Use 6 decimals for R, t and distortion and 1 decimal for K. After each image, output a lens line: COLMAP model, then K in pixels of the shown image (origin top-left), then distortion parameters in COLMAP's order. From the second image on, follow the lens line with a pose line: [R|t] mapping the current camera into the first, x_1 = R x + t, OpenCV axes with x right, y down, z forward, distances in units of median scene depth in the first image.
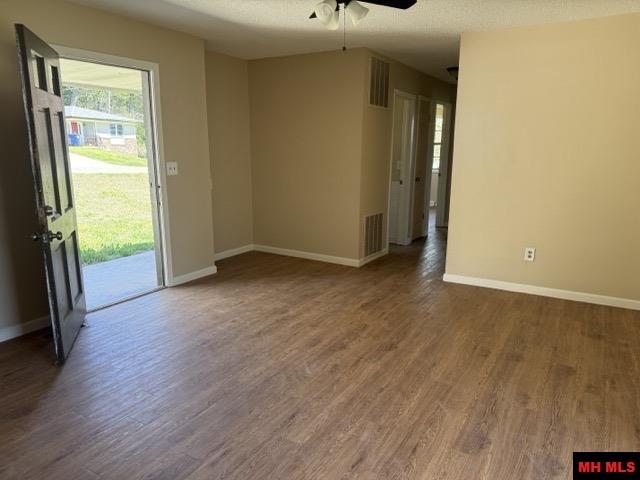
lens RADIAL K [[455.0, 0, 320.0], [0, 455.0, 240.0], [0, 0, 1]] dist [0.197626, -0.393507]
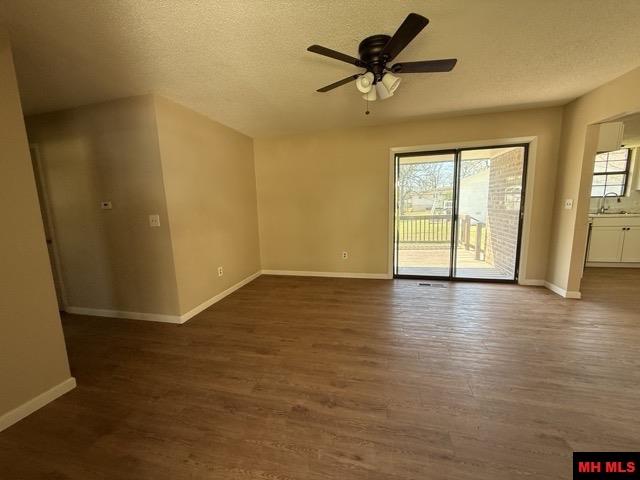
lens RADIAL K [[254.2, 0, 317.1], [0, 254.2, 239.7], [0, 0, 1]] dist [-0.000419, -0.000129]
pose [[-0.297266, -0.131936, 0.945635, -0.455281], [0.217901, 0.954895, 0.201727, -0.188453], [-0.929598, 0.266022, -0.255109, 1.048393]]
